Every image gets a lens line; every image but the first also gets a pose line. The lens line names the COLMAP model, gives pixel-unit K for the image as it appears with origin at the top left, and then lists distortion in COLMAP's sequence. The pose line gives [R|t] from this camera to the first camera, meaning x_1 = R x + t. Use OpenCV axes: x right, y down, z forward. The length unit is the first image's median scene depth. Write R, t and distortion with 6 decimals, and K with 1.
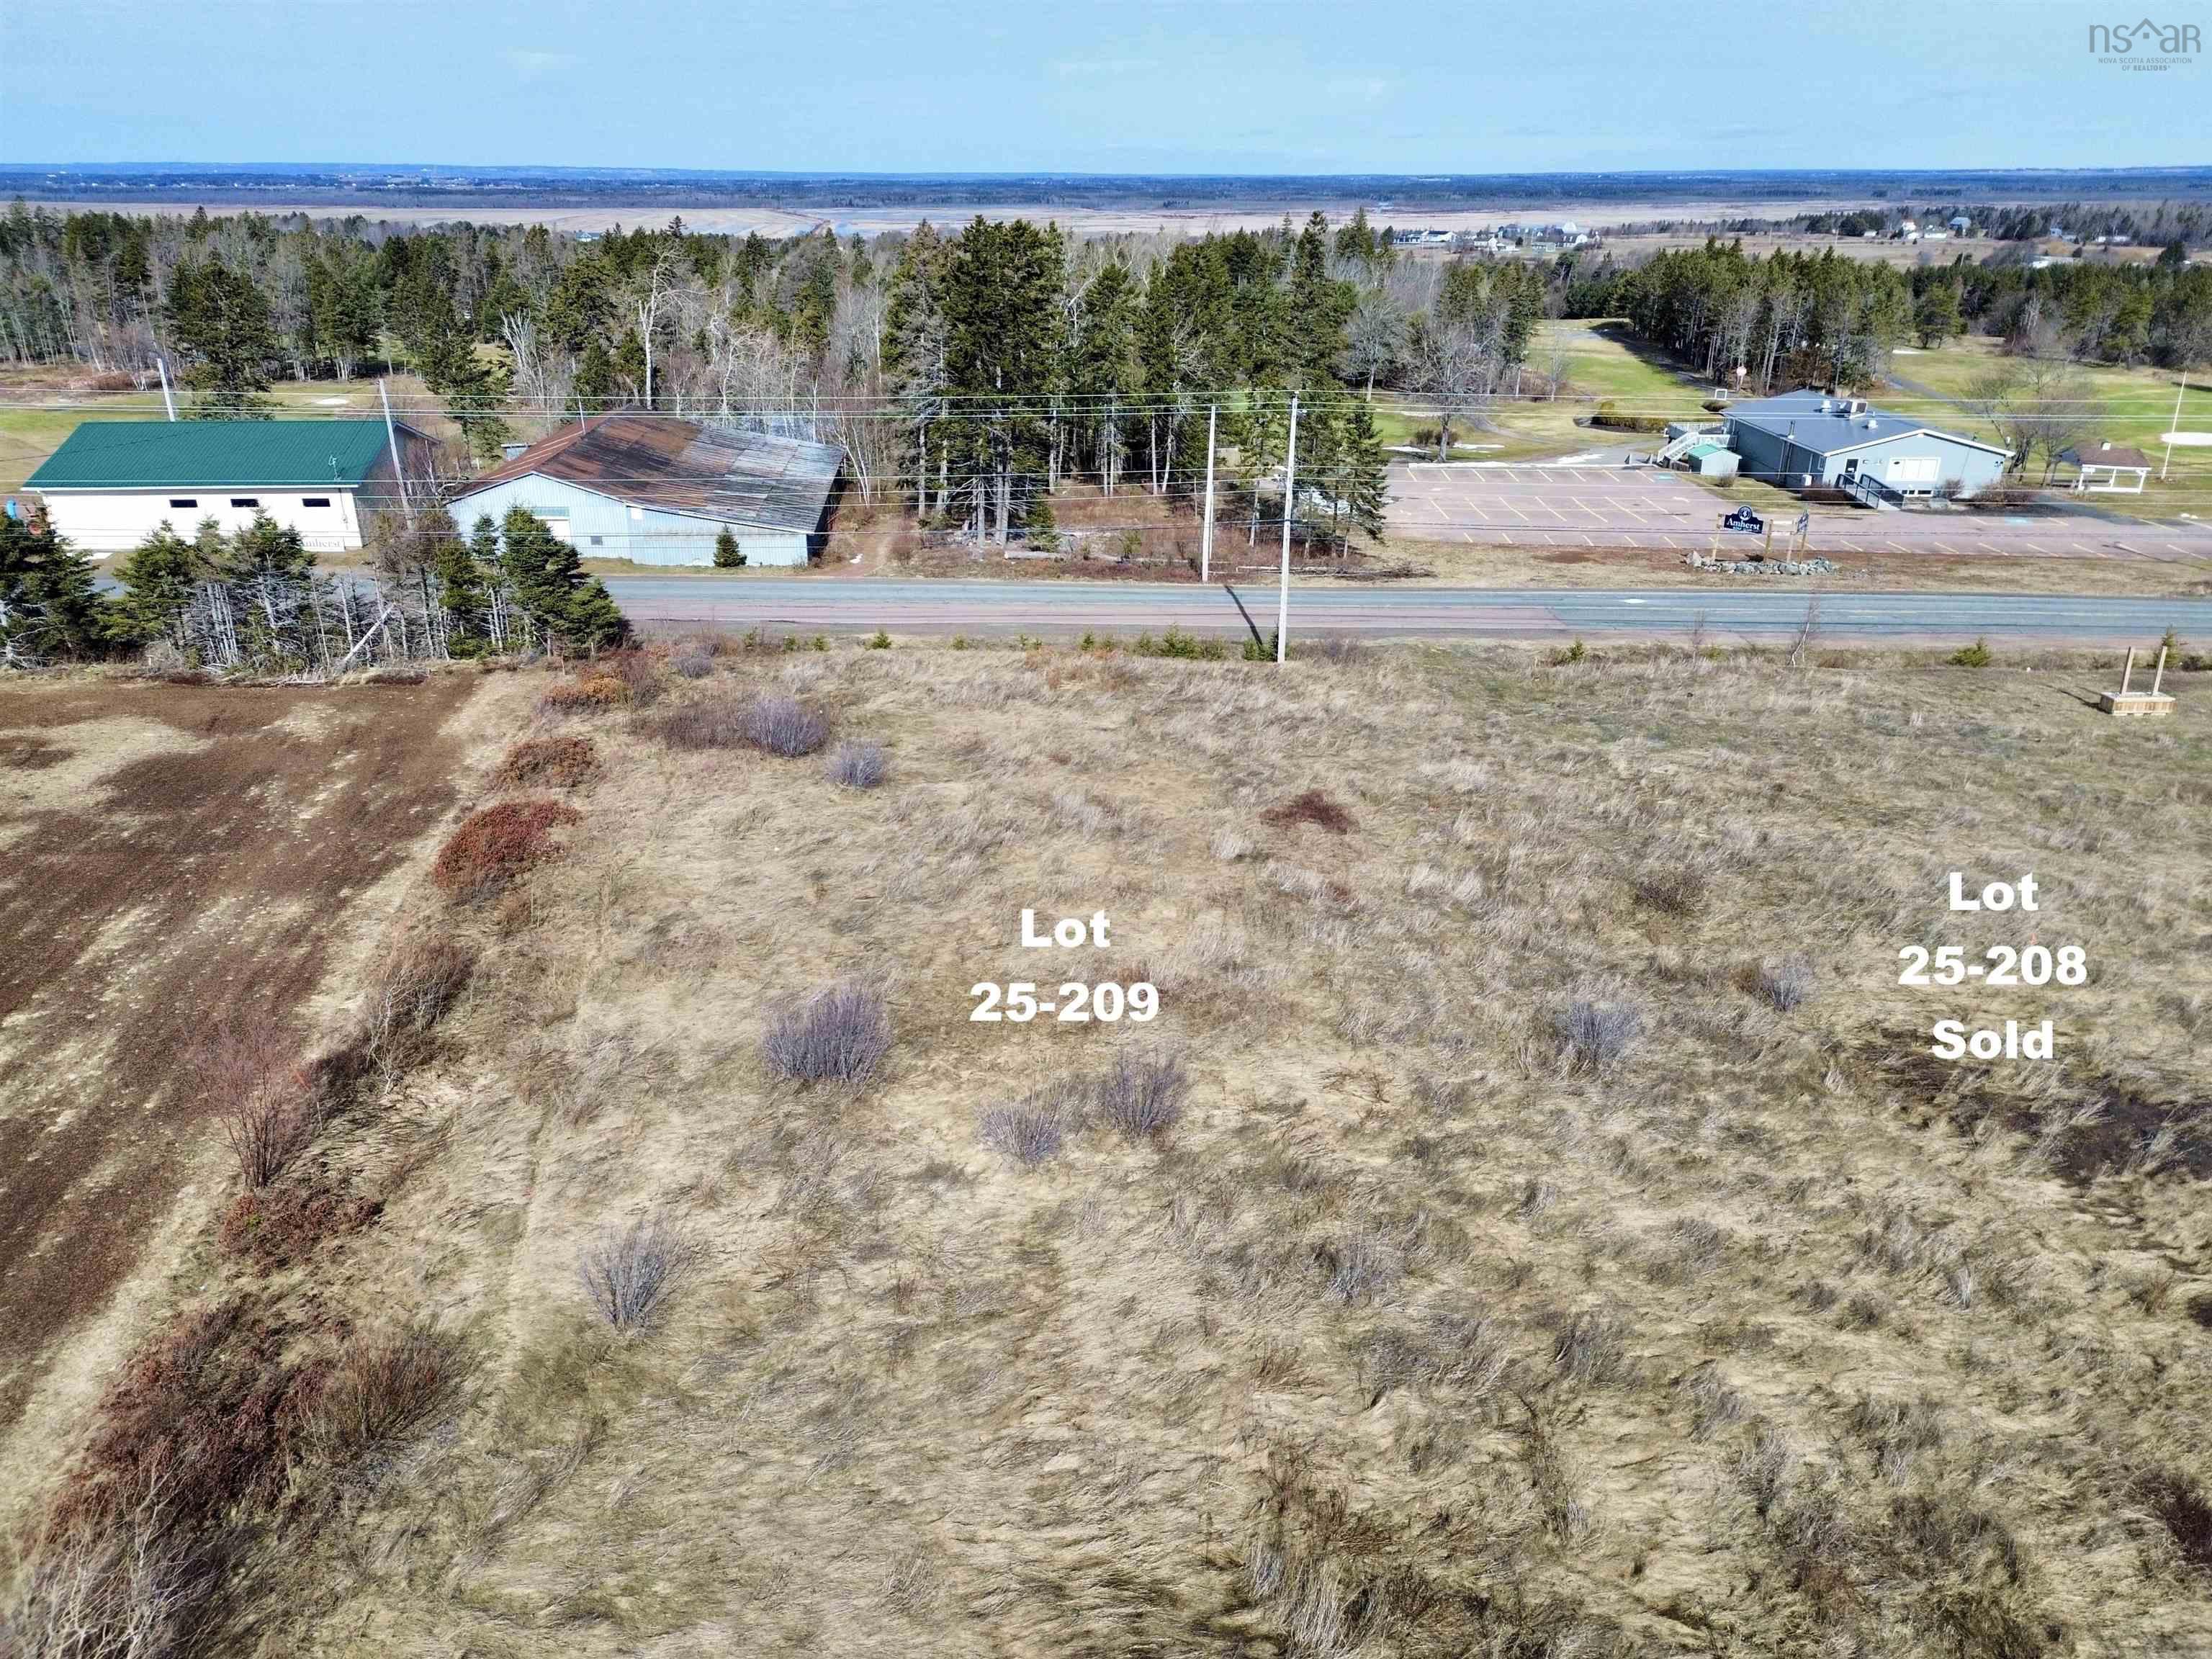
lens RADIAL K [[1589.2, 0, 1108.8], [0, 1589.2, 816.0], [0, 0, 1]] dist [0.082445, -0.083523]
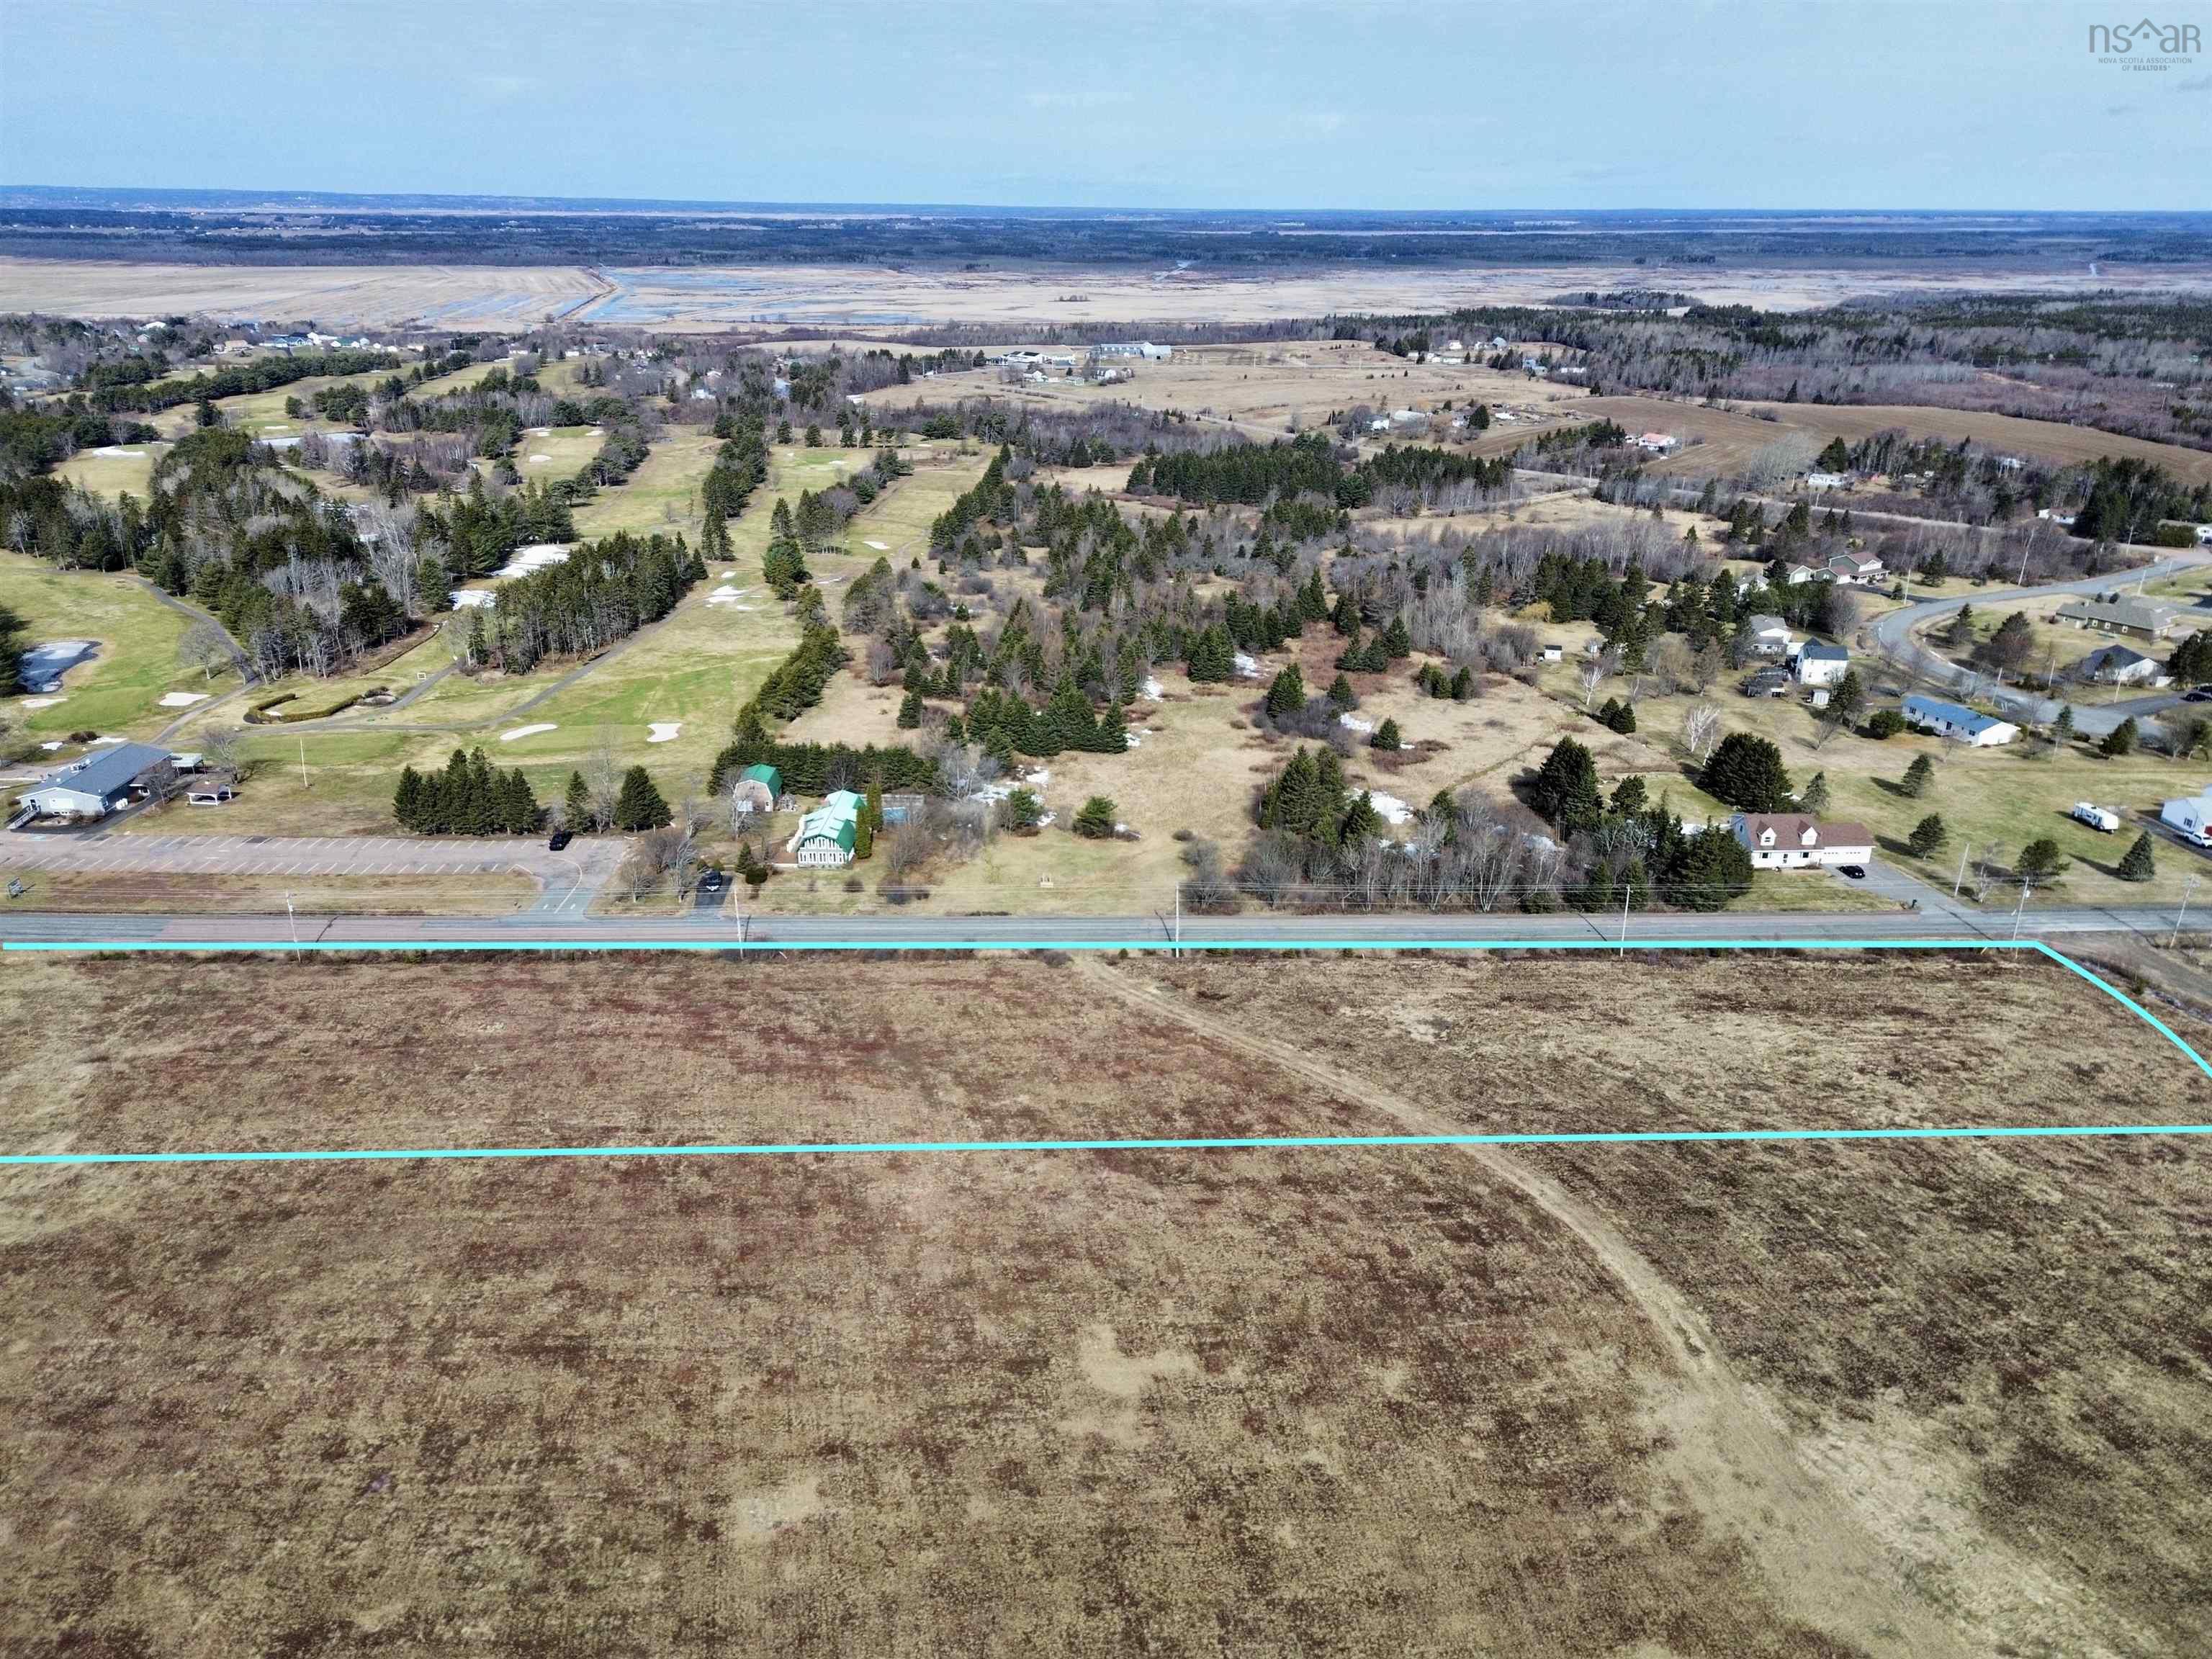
lens RADIAL K [[1589.2, 0, 1108.8], [0, 1589.2, 816.0], [0, 0, 1]] dist [0.082445, -0.083523]
pose [[0.998470, -0.012189, 0.053938, 0.806112], [0.012976, 0.999814, -0.014250, -0.065360], [-0.053754, 0.014928, 0.998443, -0.576850]]
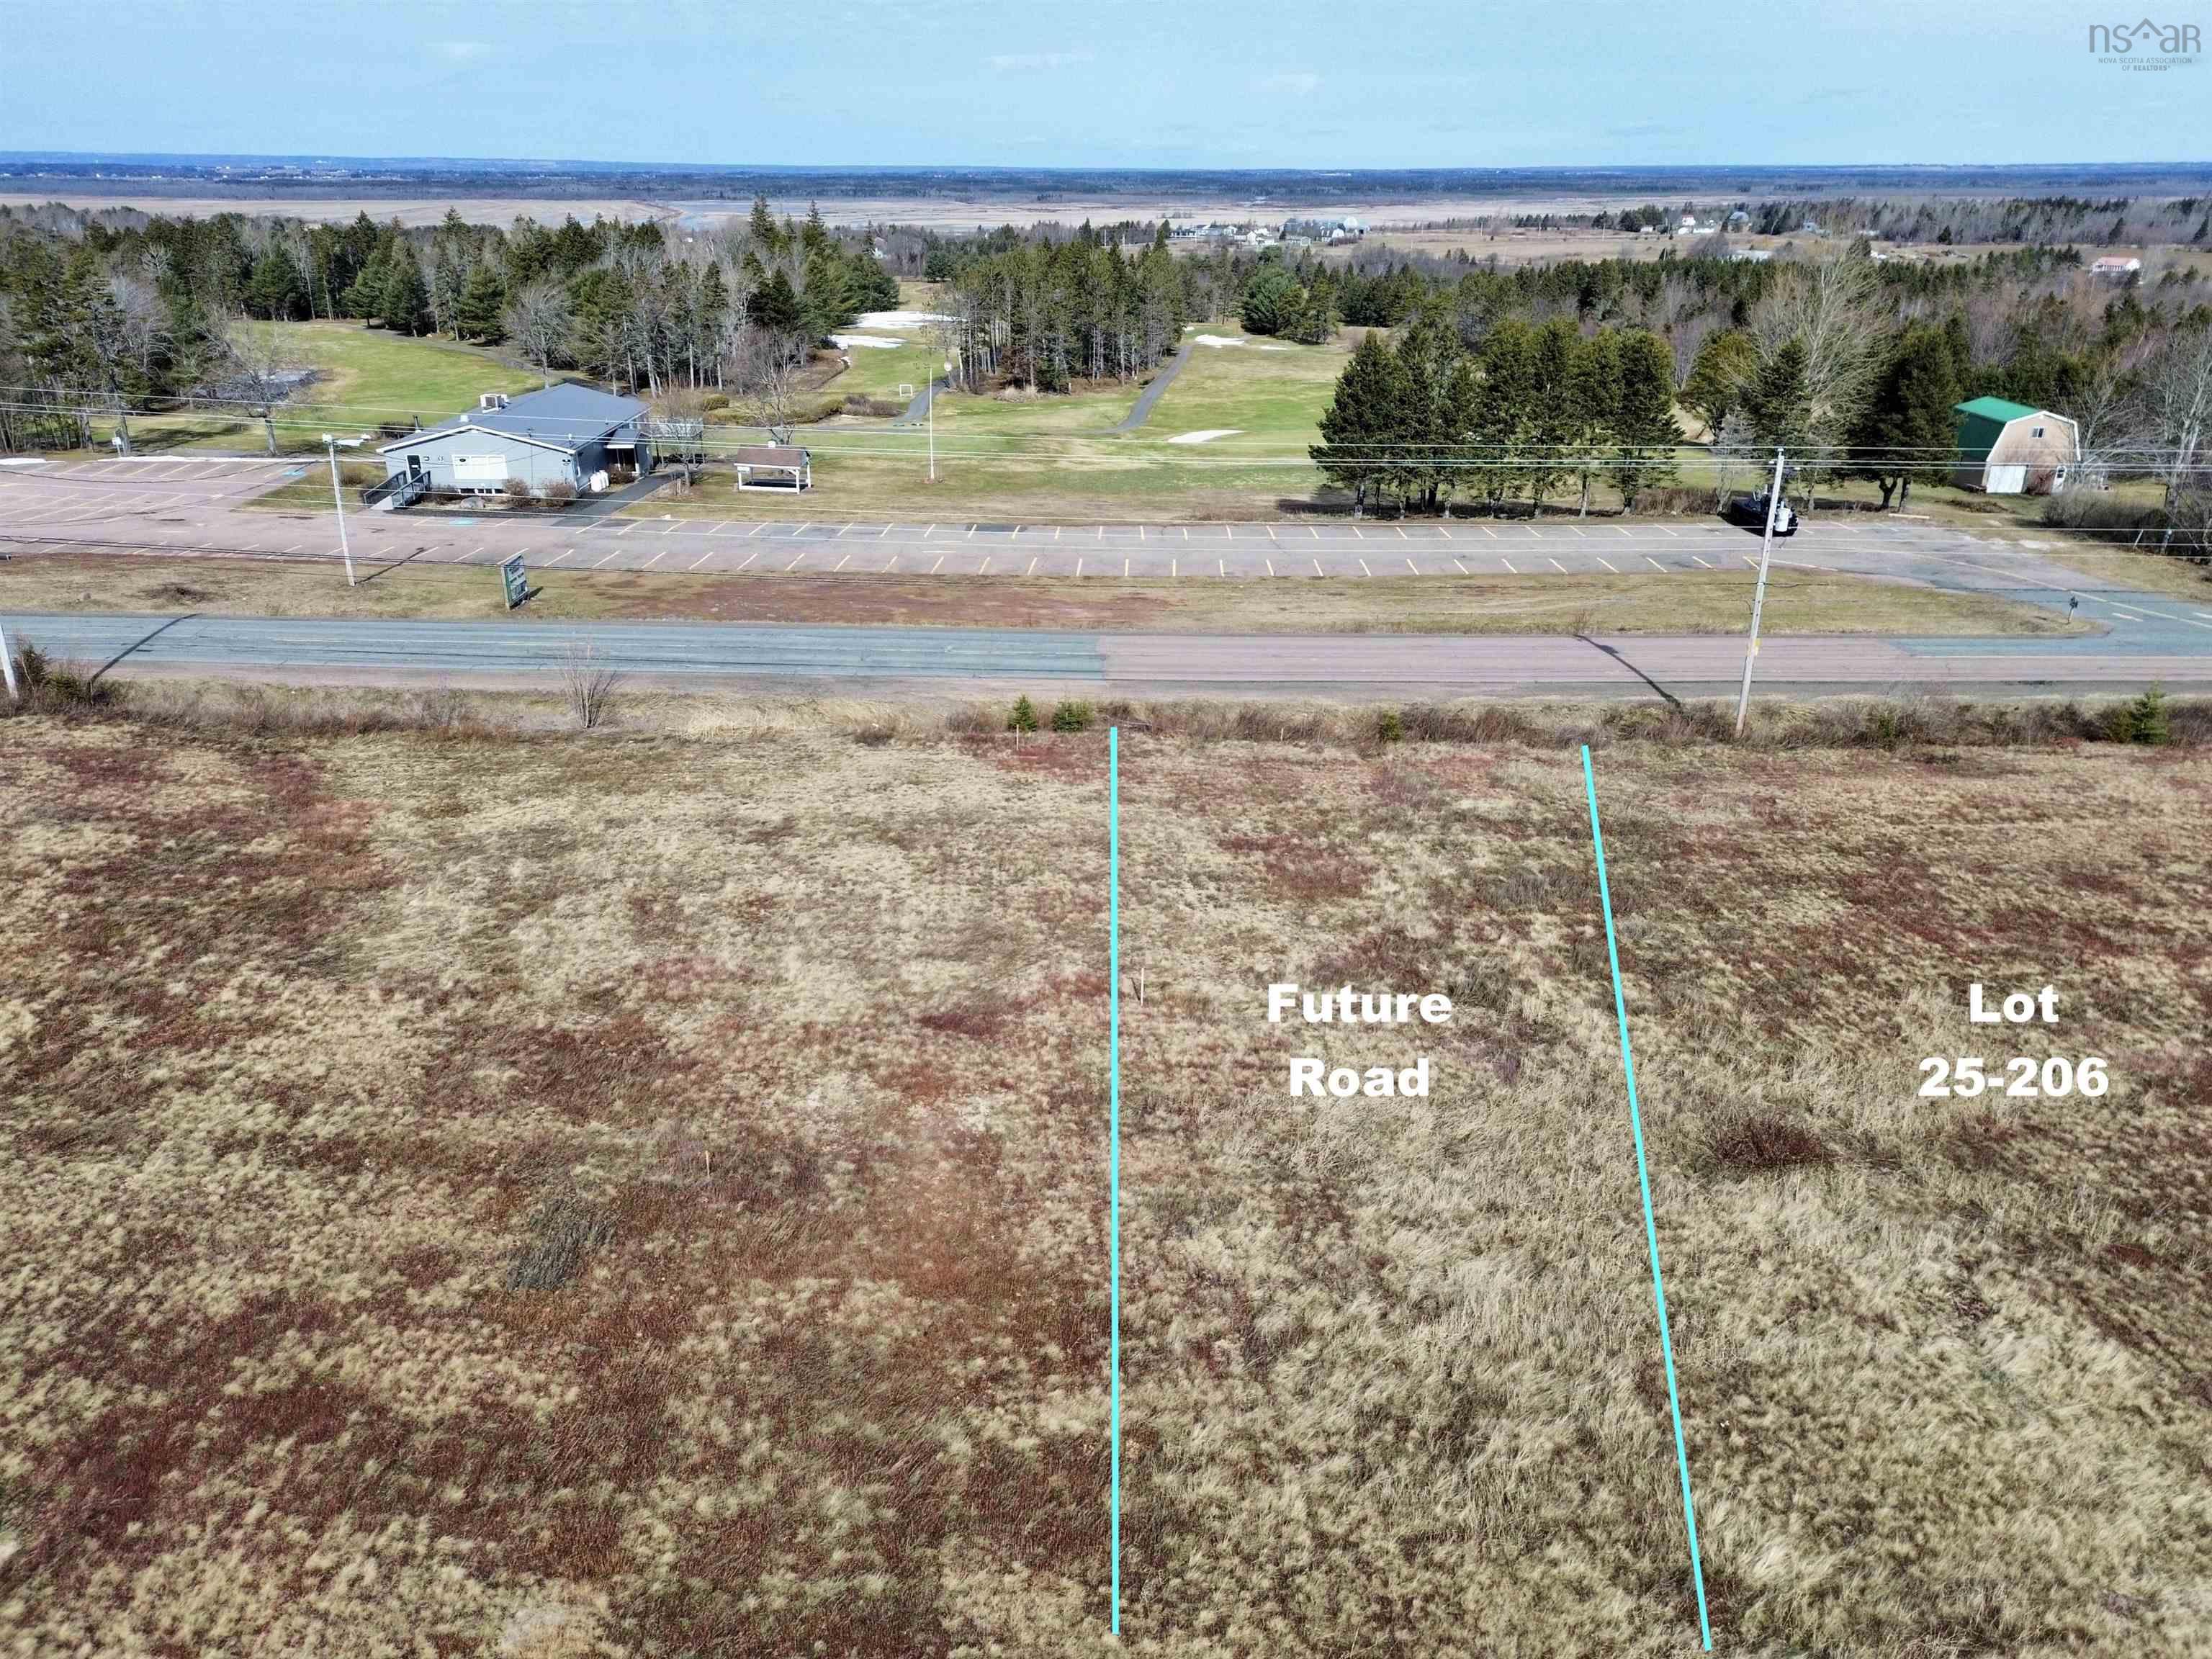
lens RADIAL K [[1589.2, 0, 1108.8], [0, 1589.2, 816.0], [0, 0, 1]] dist [0.082445, -0.083523]
pose [[0.998975, -0.014952, 0.042715, 0.367192], [0.014816, 0.999884, 0.003519, -0.002827], [-0.042763, -0.002882, 0.999081, 0.015171]]
